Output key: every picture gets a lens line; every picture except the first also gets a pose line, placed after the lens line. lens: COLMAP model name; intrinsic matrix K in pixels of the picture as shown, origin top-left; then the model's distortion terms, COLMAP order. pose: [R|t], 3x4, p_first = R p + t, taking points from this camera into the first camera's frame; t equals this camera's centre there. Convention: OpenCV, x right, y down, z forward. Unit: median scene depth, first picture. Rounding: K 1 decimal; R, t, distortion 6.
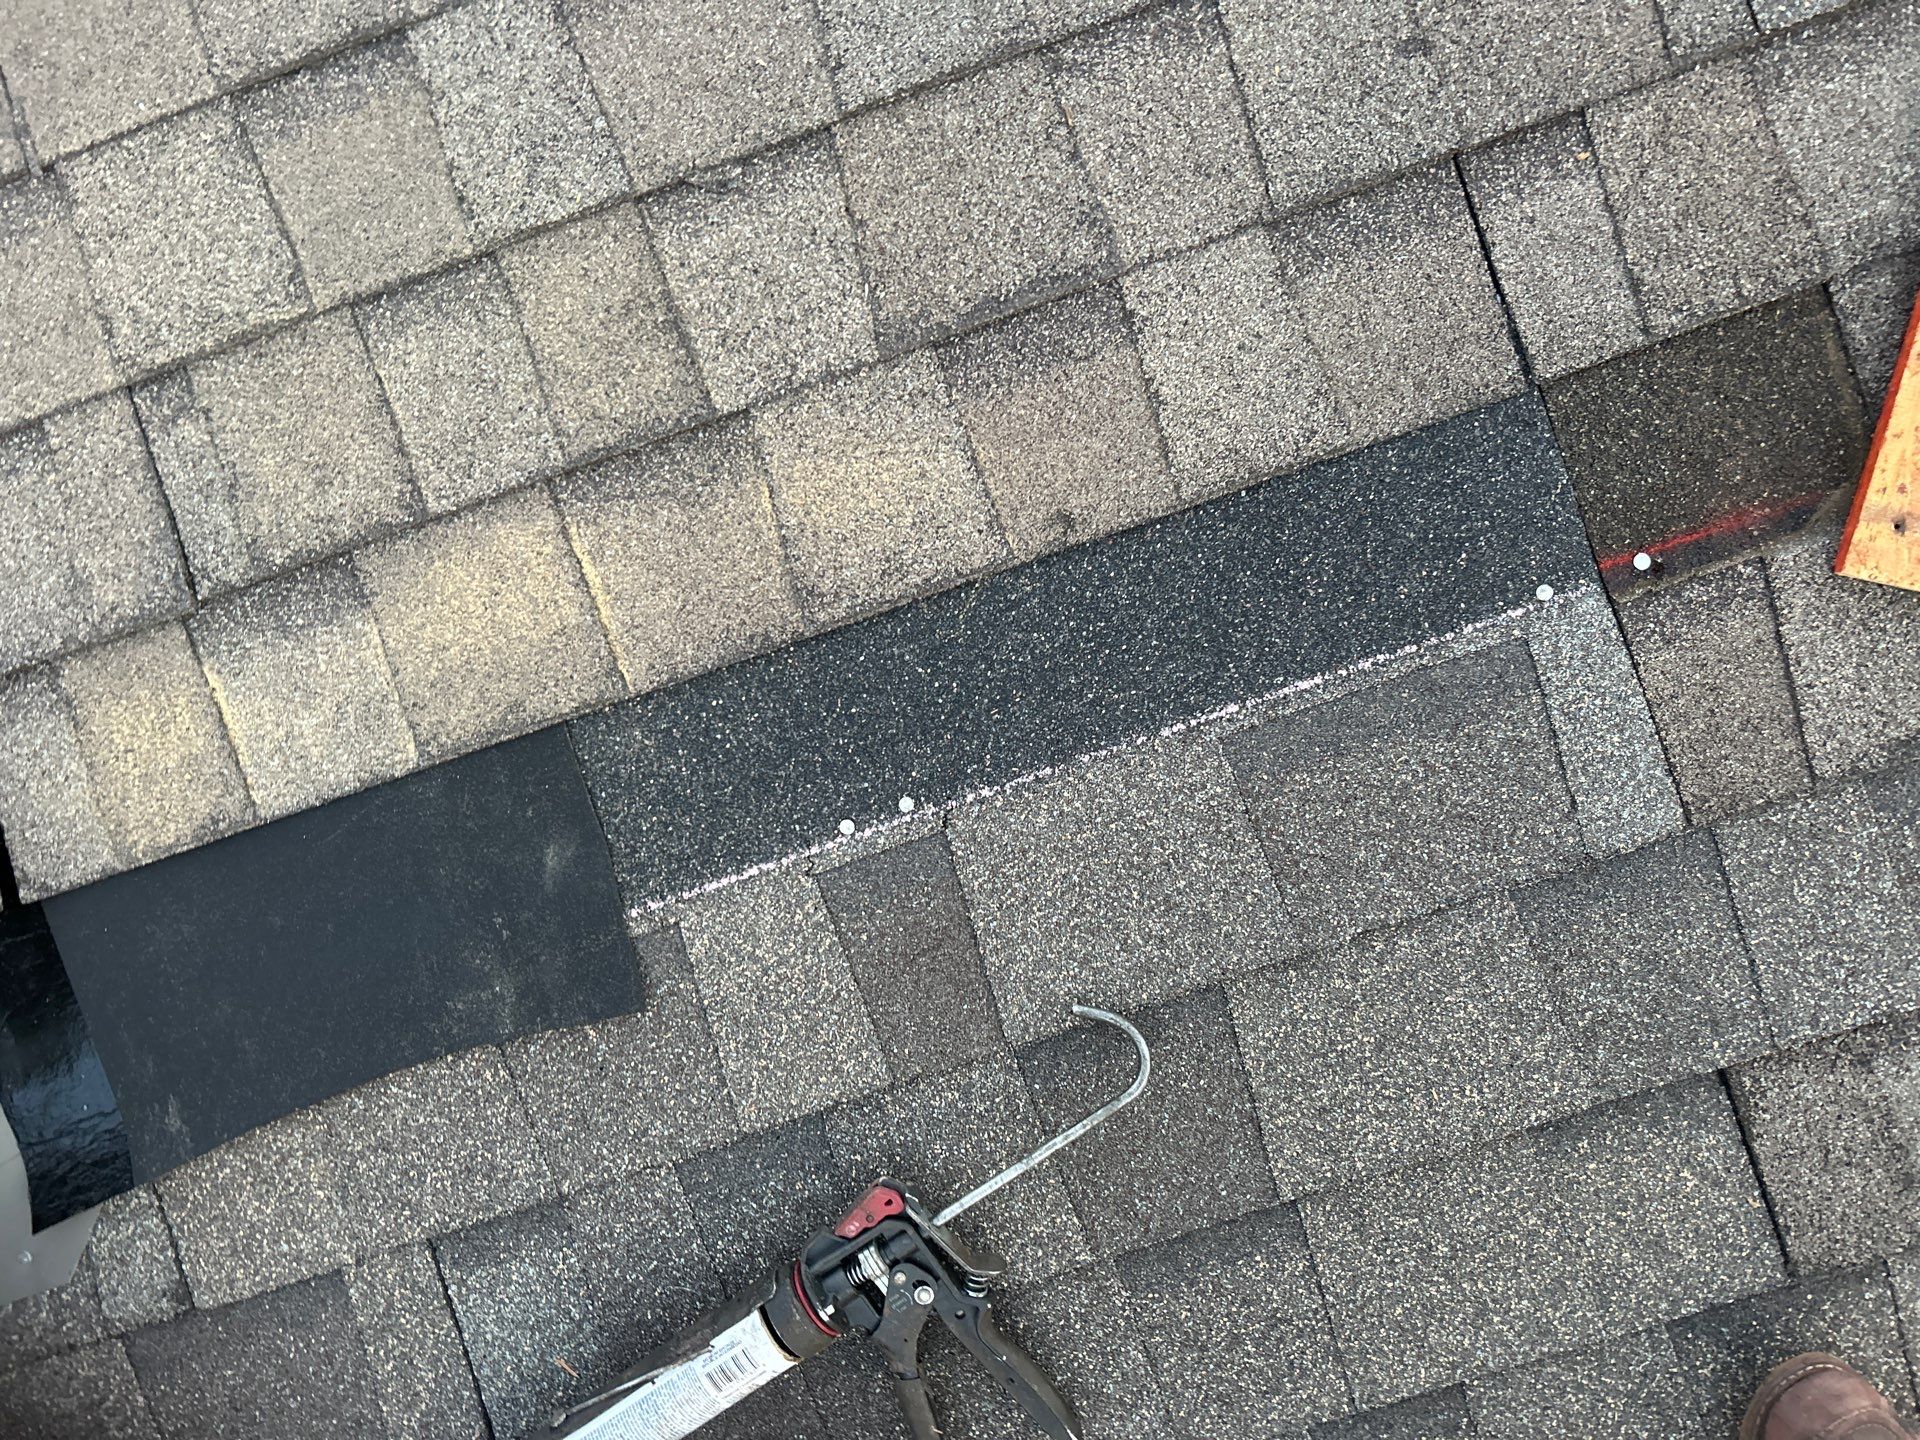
lens RADIAL K [[1439.1, 0, 978.1], [0, 1439.1, 705.7], [0, 0, 1]] dist [0.036933, -0.040864]
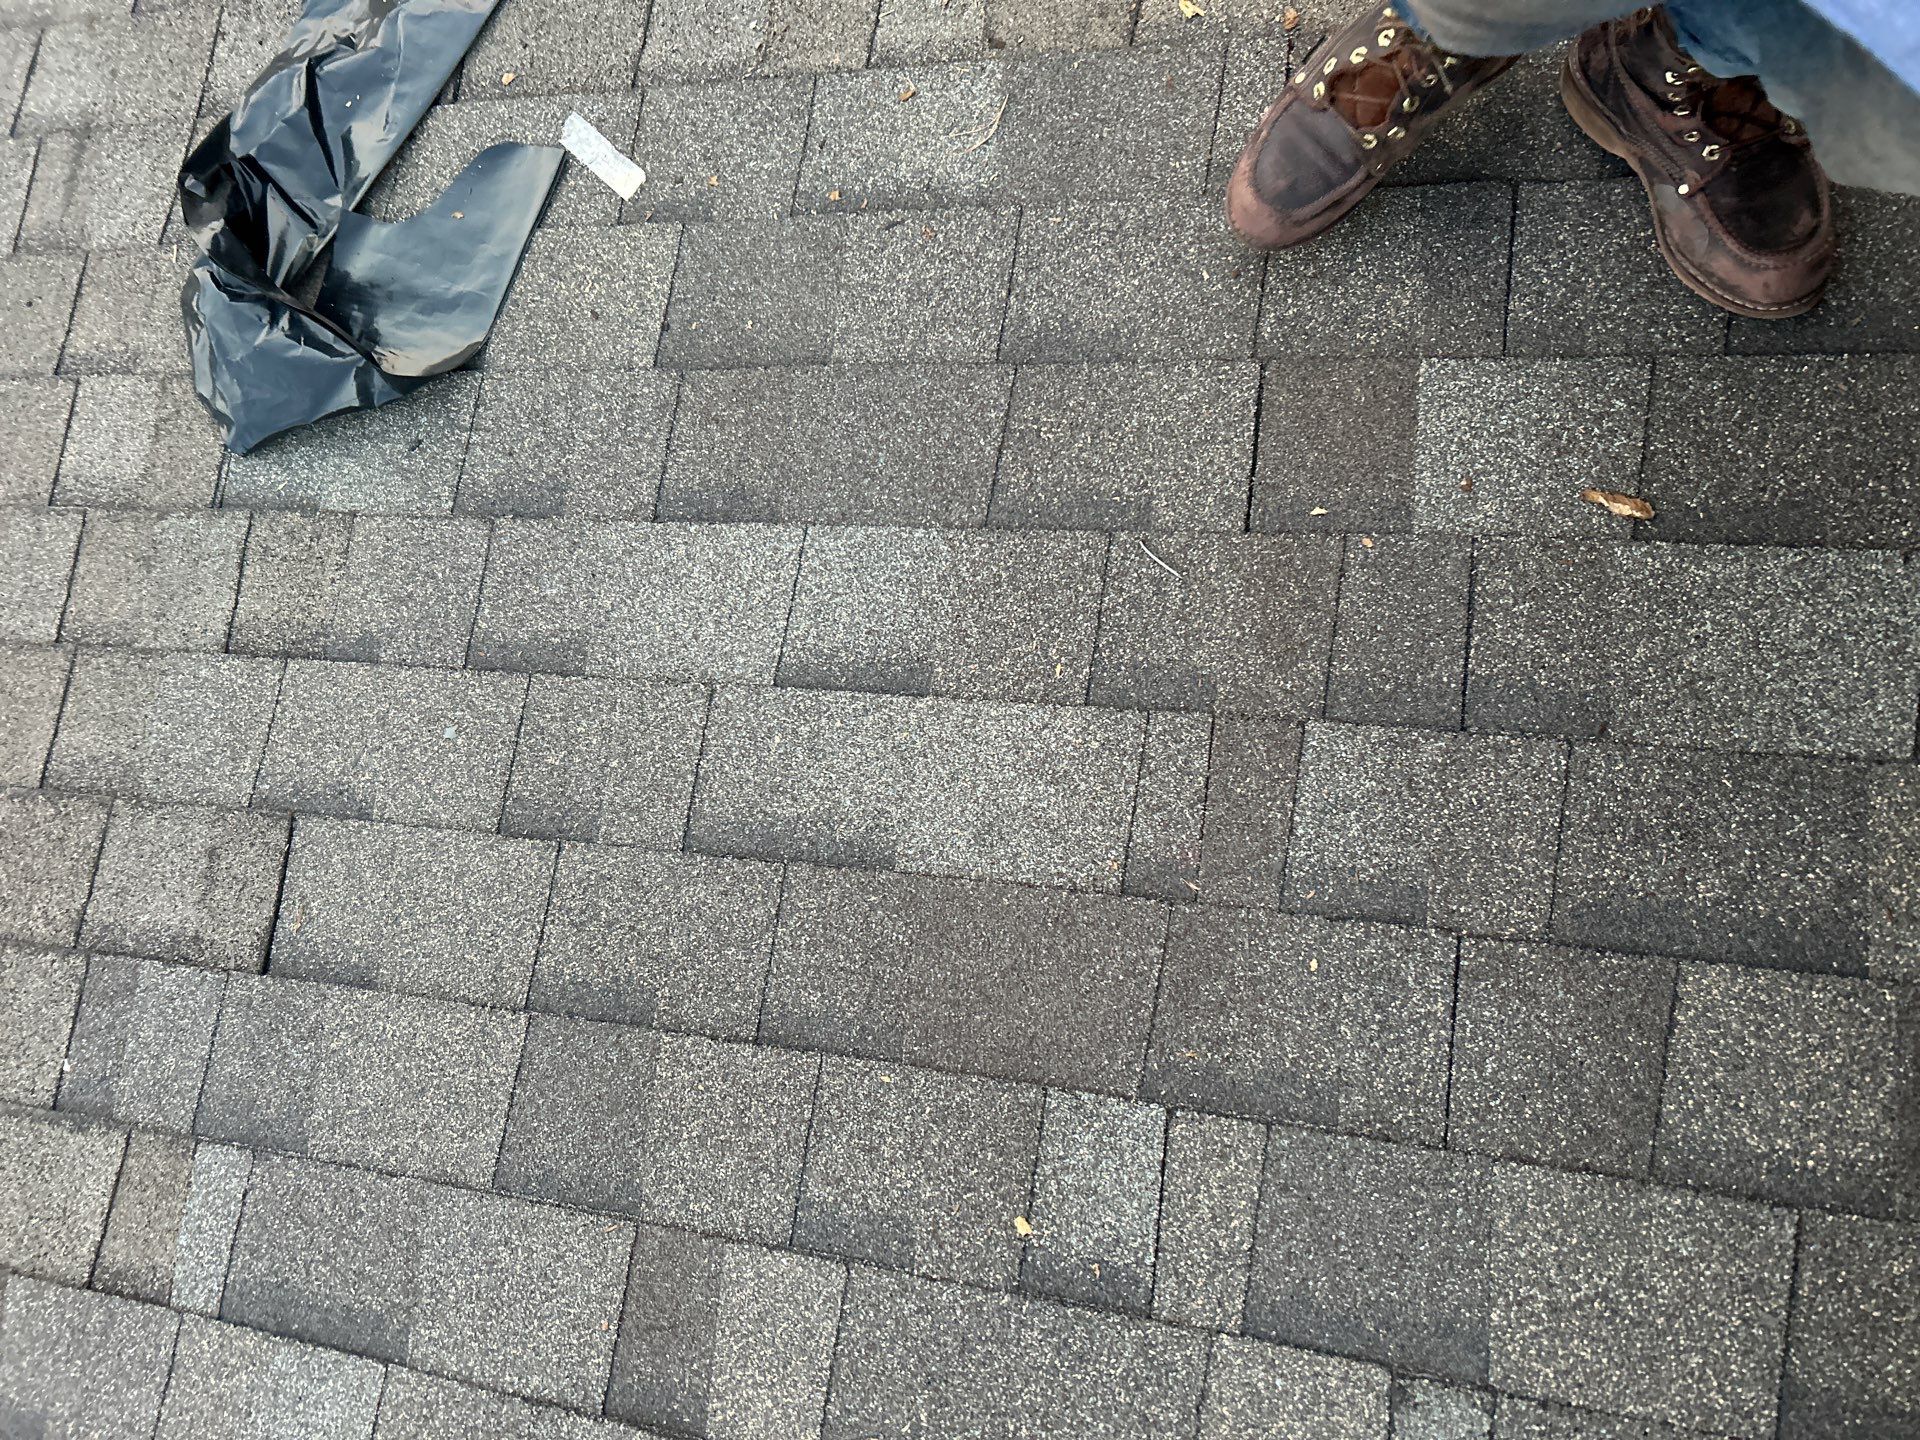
lens RADIAL K [[1439.1, 0, 953.1], [0, 1439.1, 745.1], [0, 0, 1]] dist [0.036933, -0.040864]
pose [[-0.834136, -0.368133, 0.410725, -0.562536], [0.404975, -0.914323, 0.002952, 0.717639], [0.374448, 0.168796, 0.911755, -0.098734]]
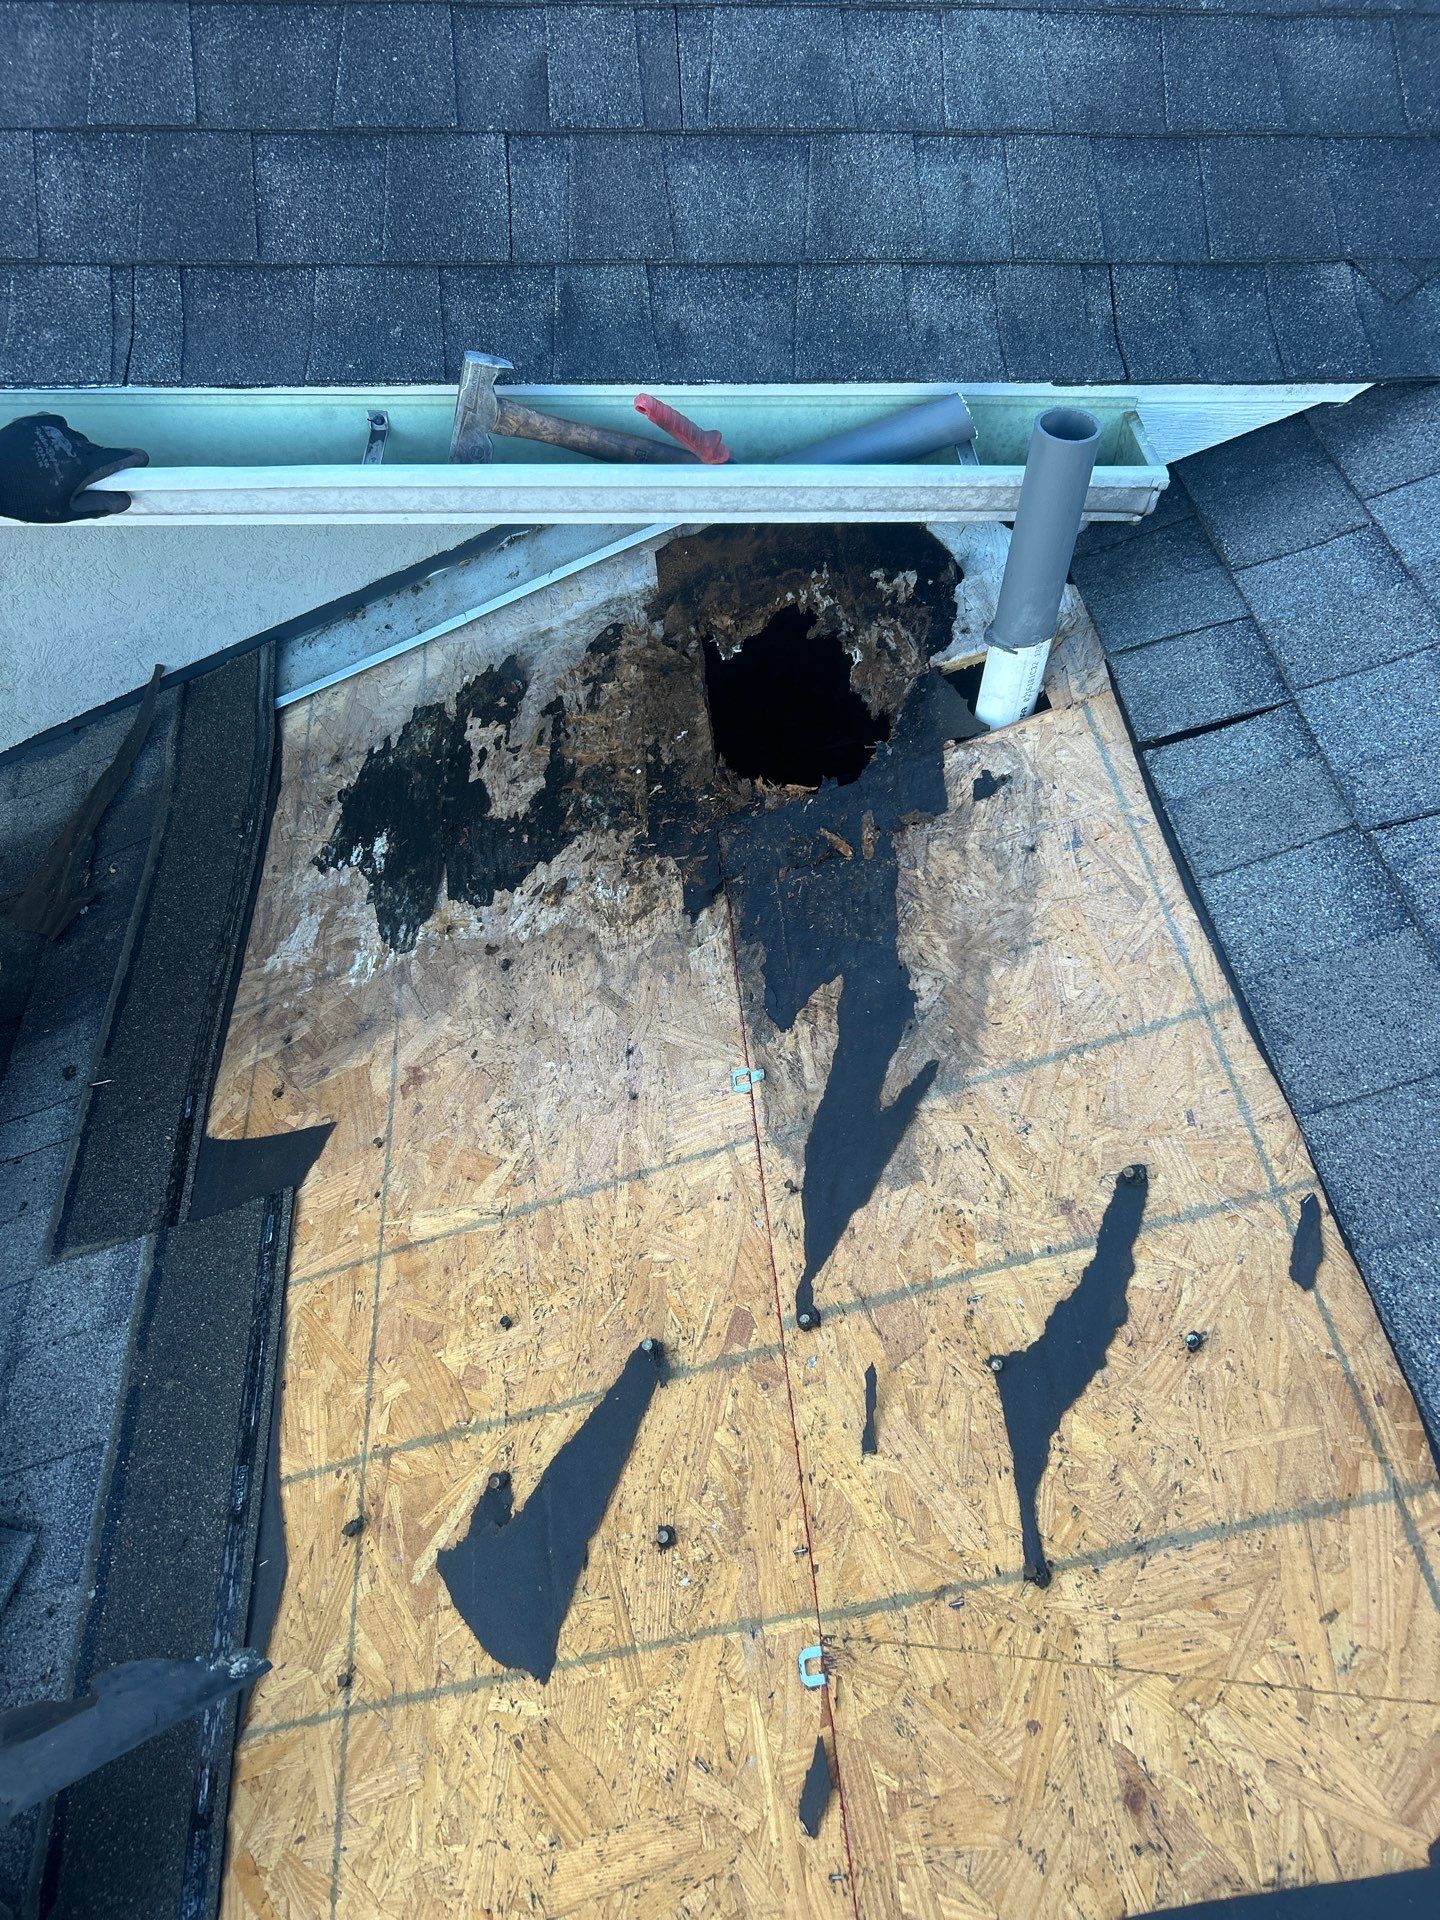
lens RADIAL K [[1439.1, 0, 710.8], [0, 1439.1, 950.6], [0, 0, 1]] dist [0.036933, -0.040864]
pose [[-0.186119, 0.850381, -0.492150, 0.343785], [-0.919172, 0.026259, 0.392981, -0.035782], [0.347107, 0.525511, 0.776759, -0.211385]]
